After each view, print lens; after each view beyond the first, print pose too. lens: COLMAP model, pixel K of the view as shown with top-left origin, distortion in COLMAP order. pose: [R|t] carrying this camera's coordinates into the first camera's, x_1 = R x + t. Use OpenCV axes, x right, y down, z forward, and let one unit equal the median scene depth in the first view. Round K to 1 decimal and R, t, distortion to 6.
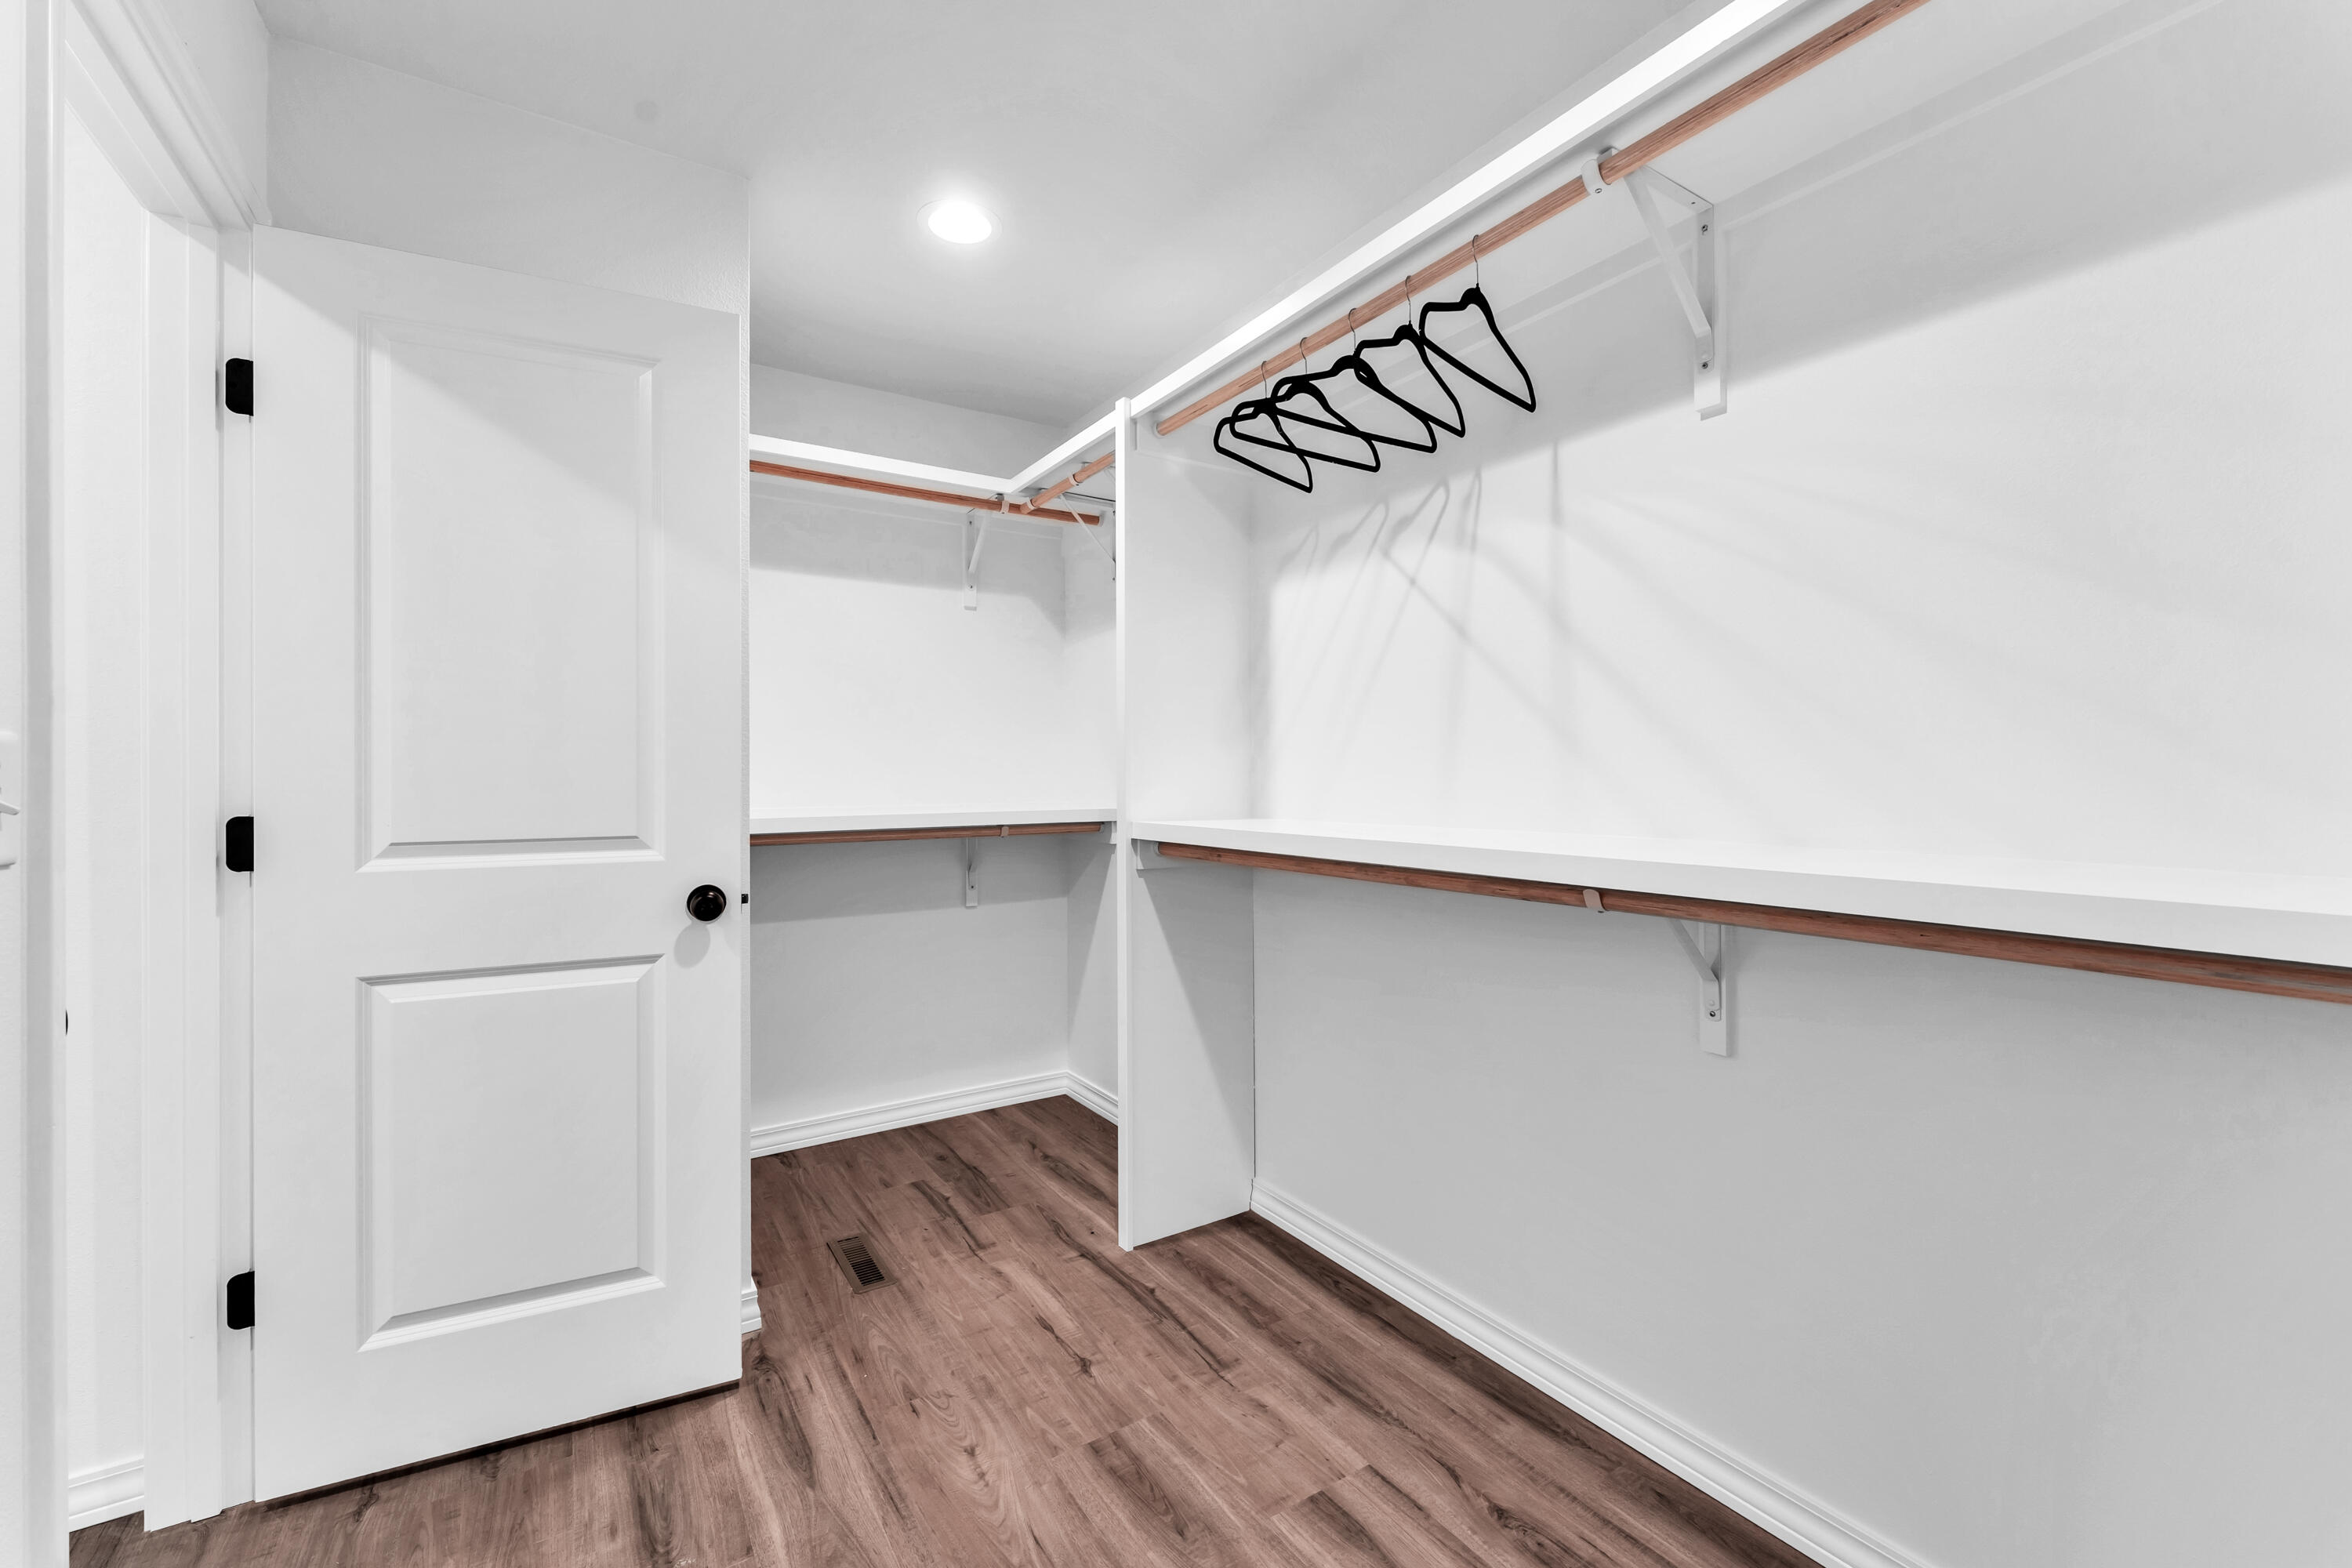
lens RADIAL K [[950.1, 0, 1176.0], [0, 950.1, 784.0], [0, 0, 1]] dist [-0.000200, -0.000548]
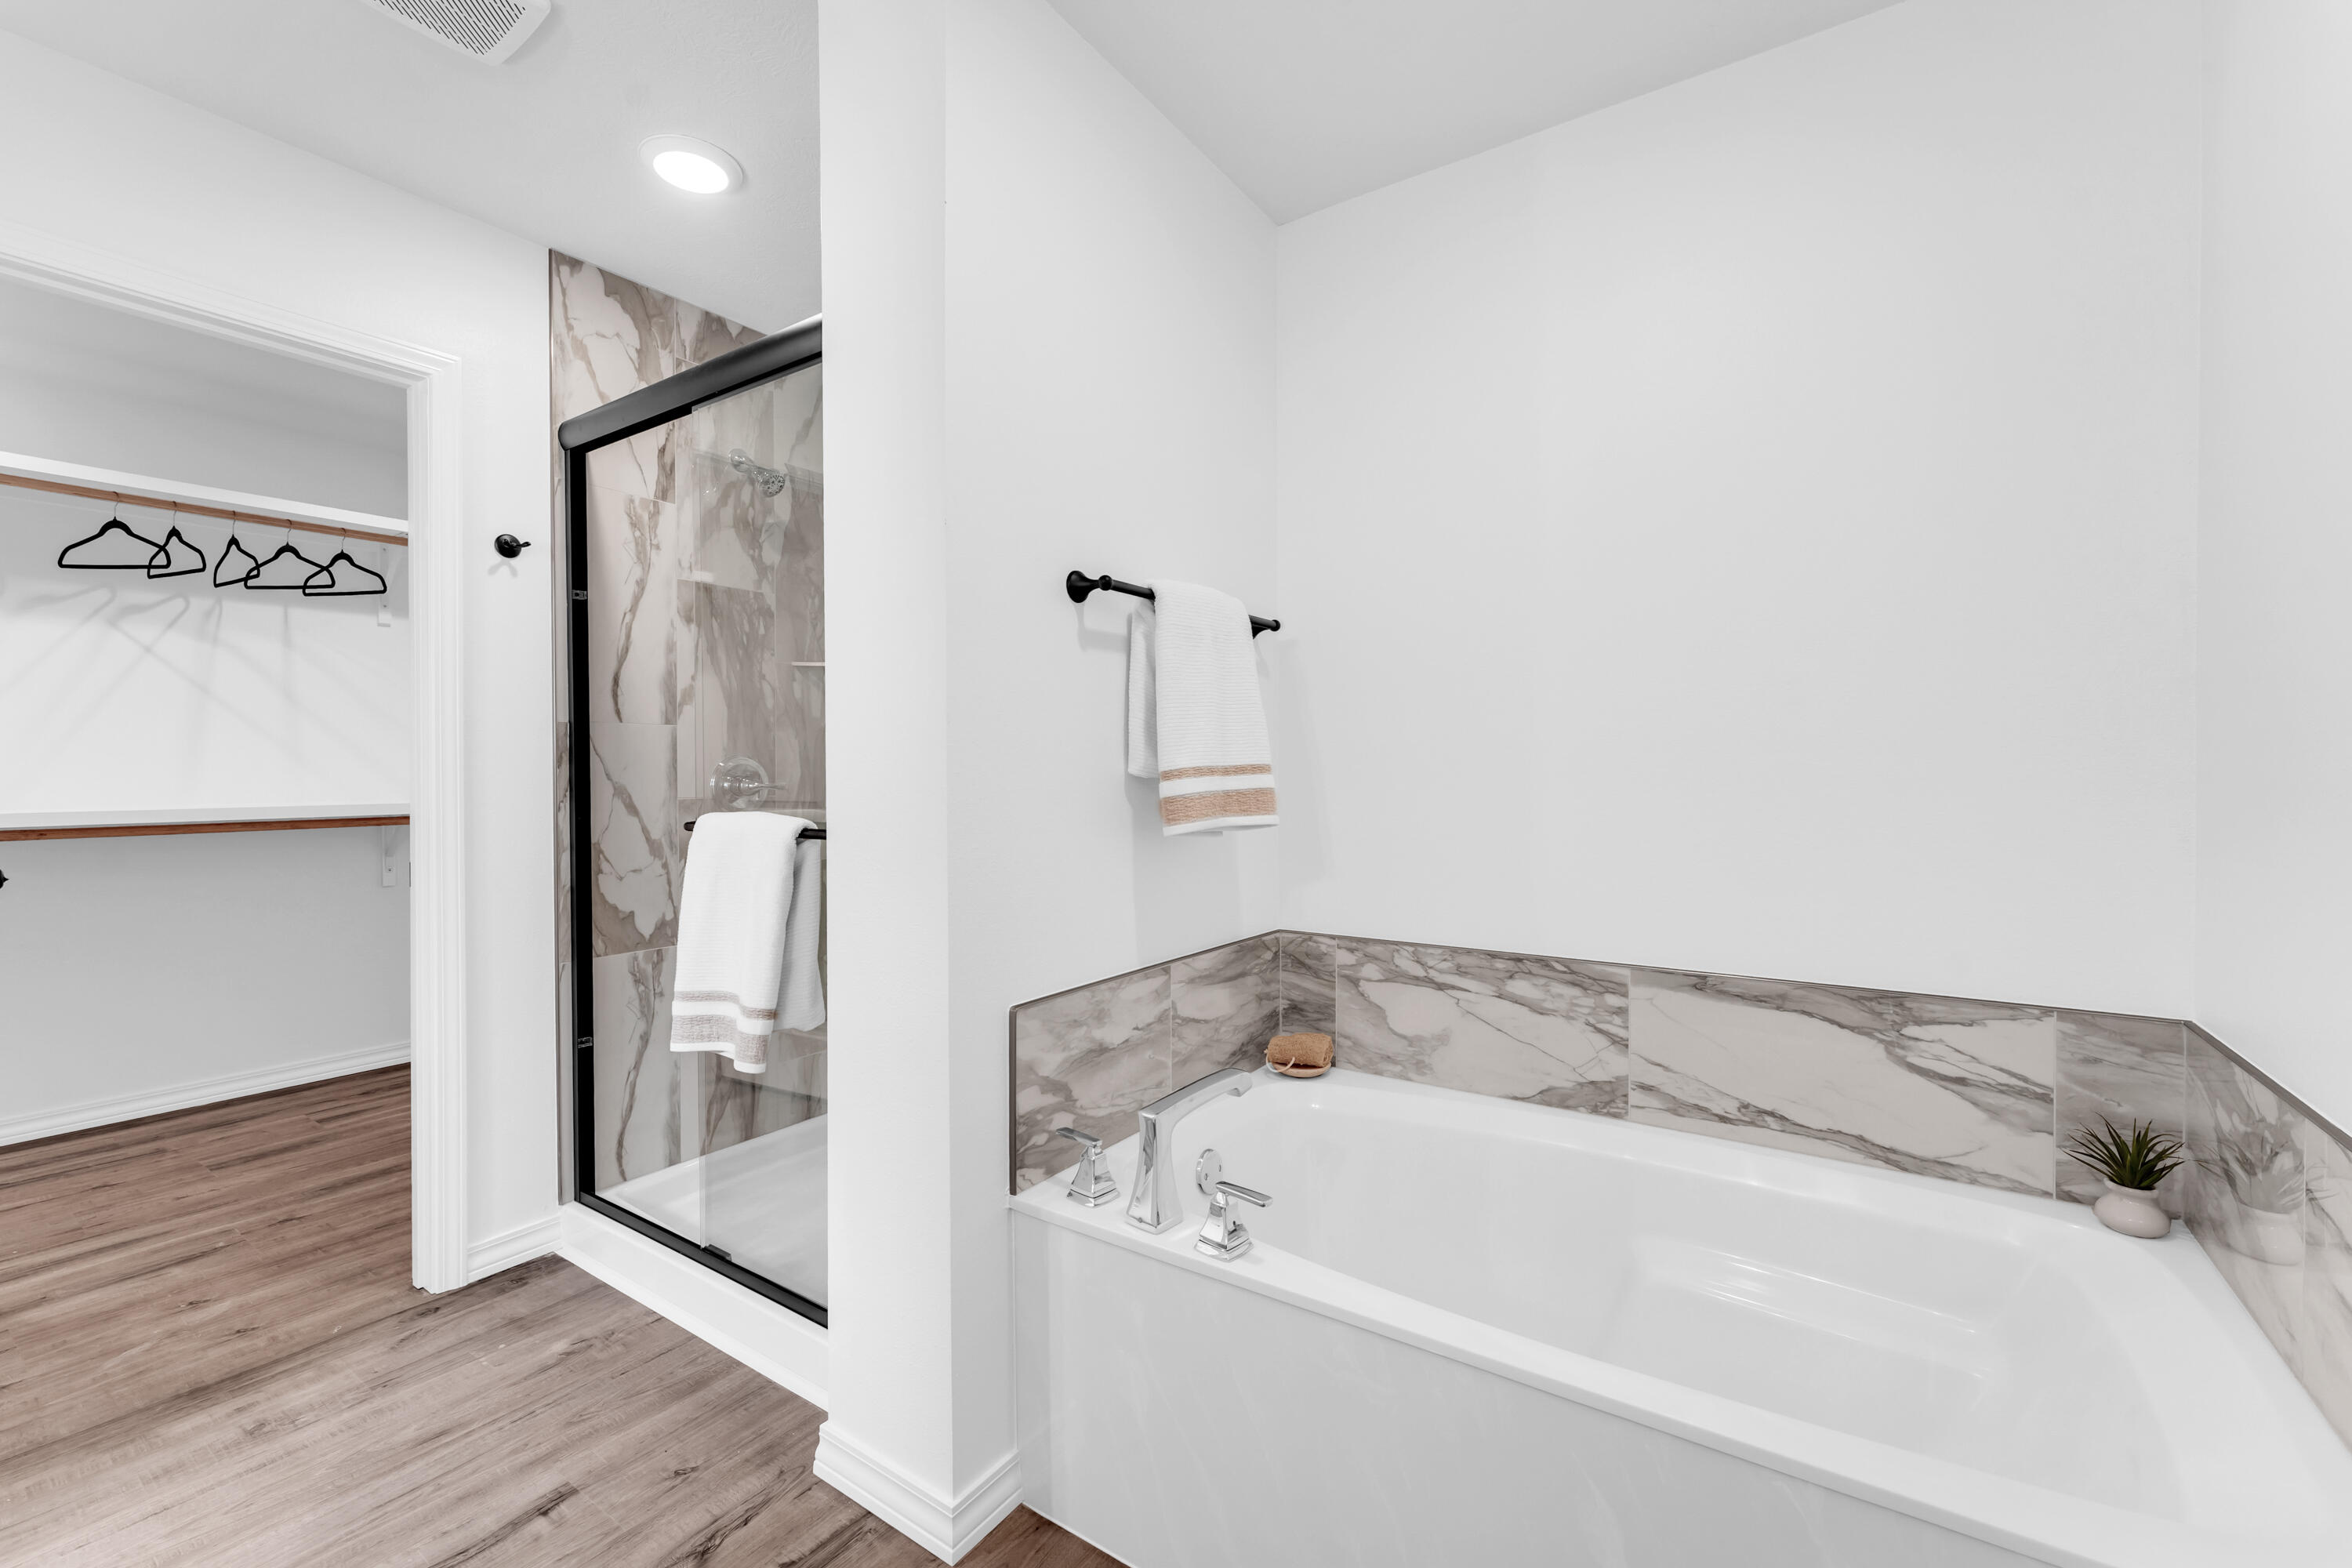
lens RADIAL K [[950.1, 0, 1176.0], [0, 950.1, 784.0], [0, 0, 1]] dist [-0.000200, -0.000548]
pose [[-0.403901, -0.008362, 0.914765, -2.166926], [0.005244, 0.999921, 0.011456, -0.001033], [-0.914788, 0.009424, -0.403825, 0.102331]]
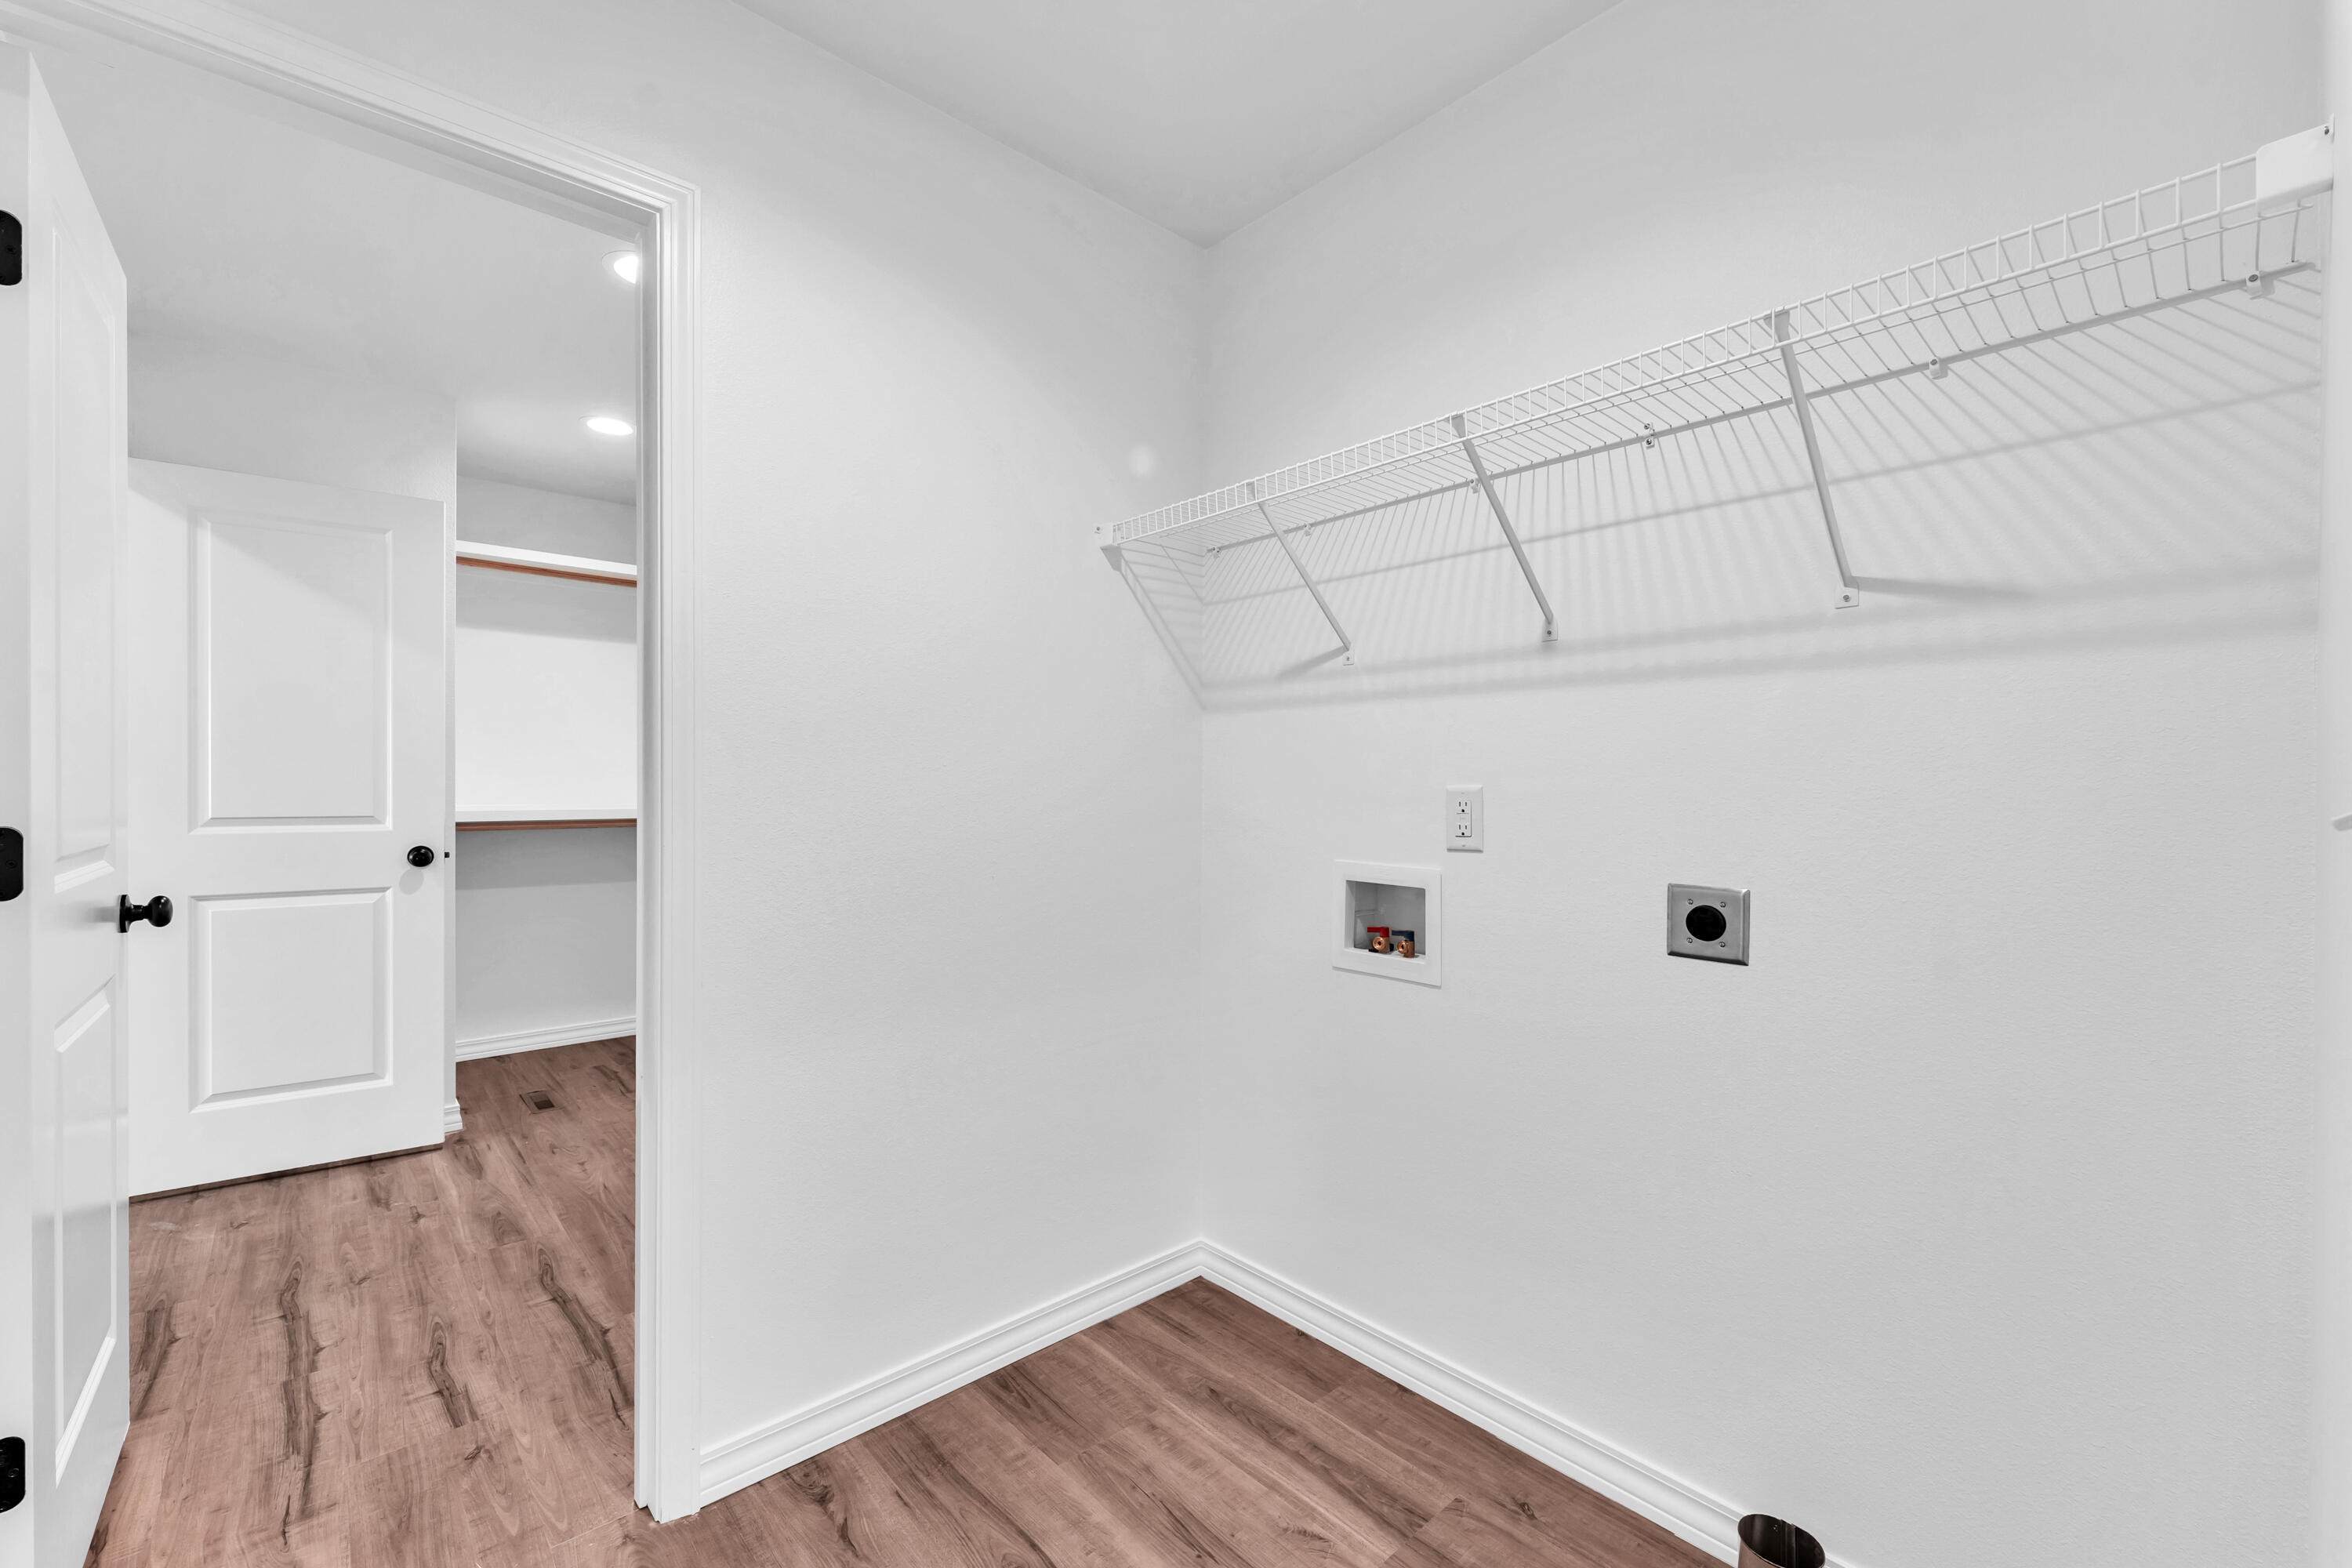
lens RADIAL K [[967.5, 0, 1166.6], [0, 967.5, 796.6], [0, 0, 1]] dist [0.000823, -0.000037]
pose [[0.988924, 0.003844, 0.148375, 0.545186], [-0.004144, 0.999990, 0.001714, 0.012100], [-0.148367, -0.002310, 0.988930, -0.868260]]
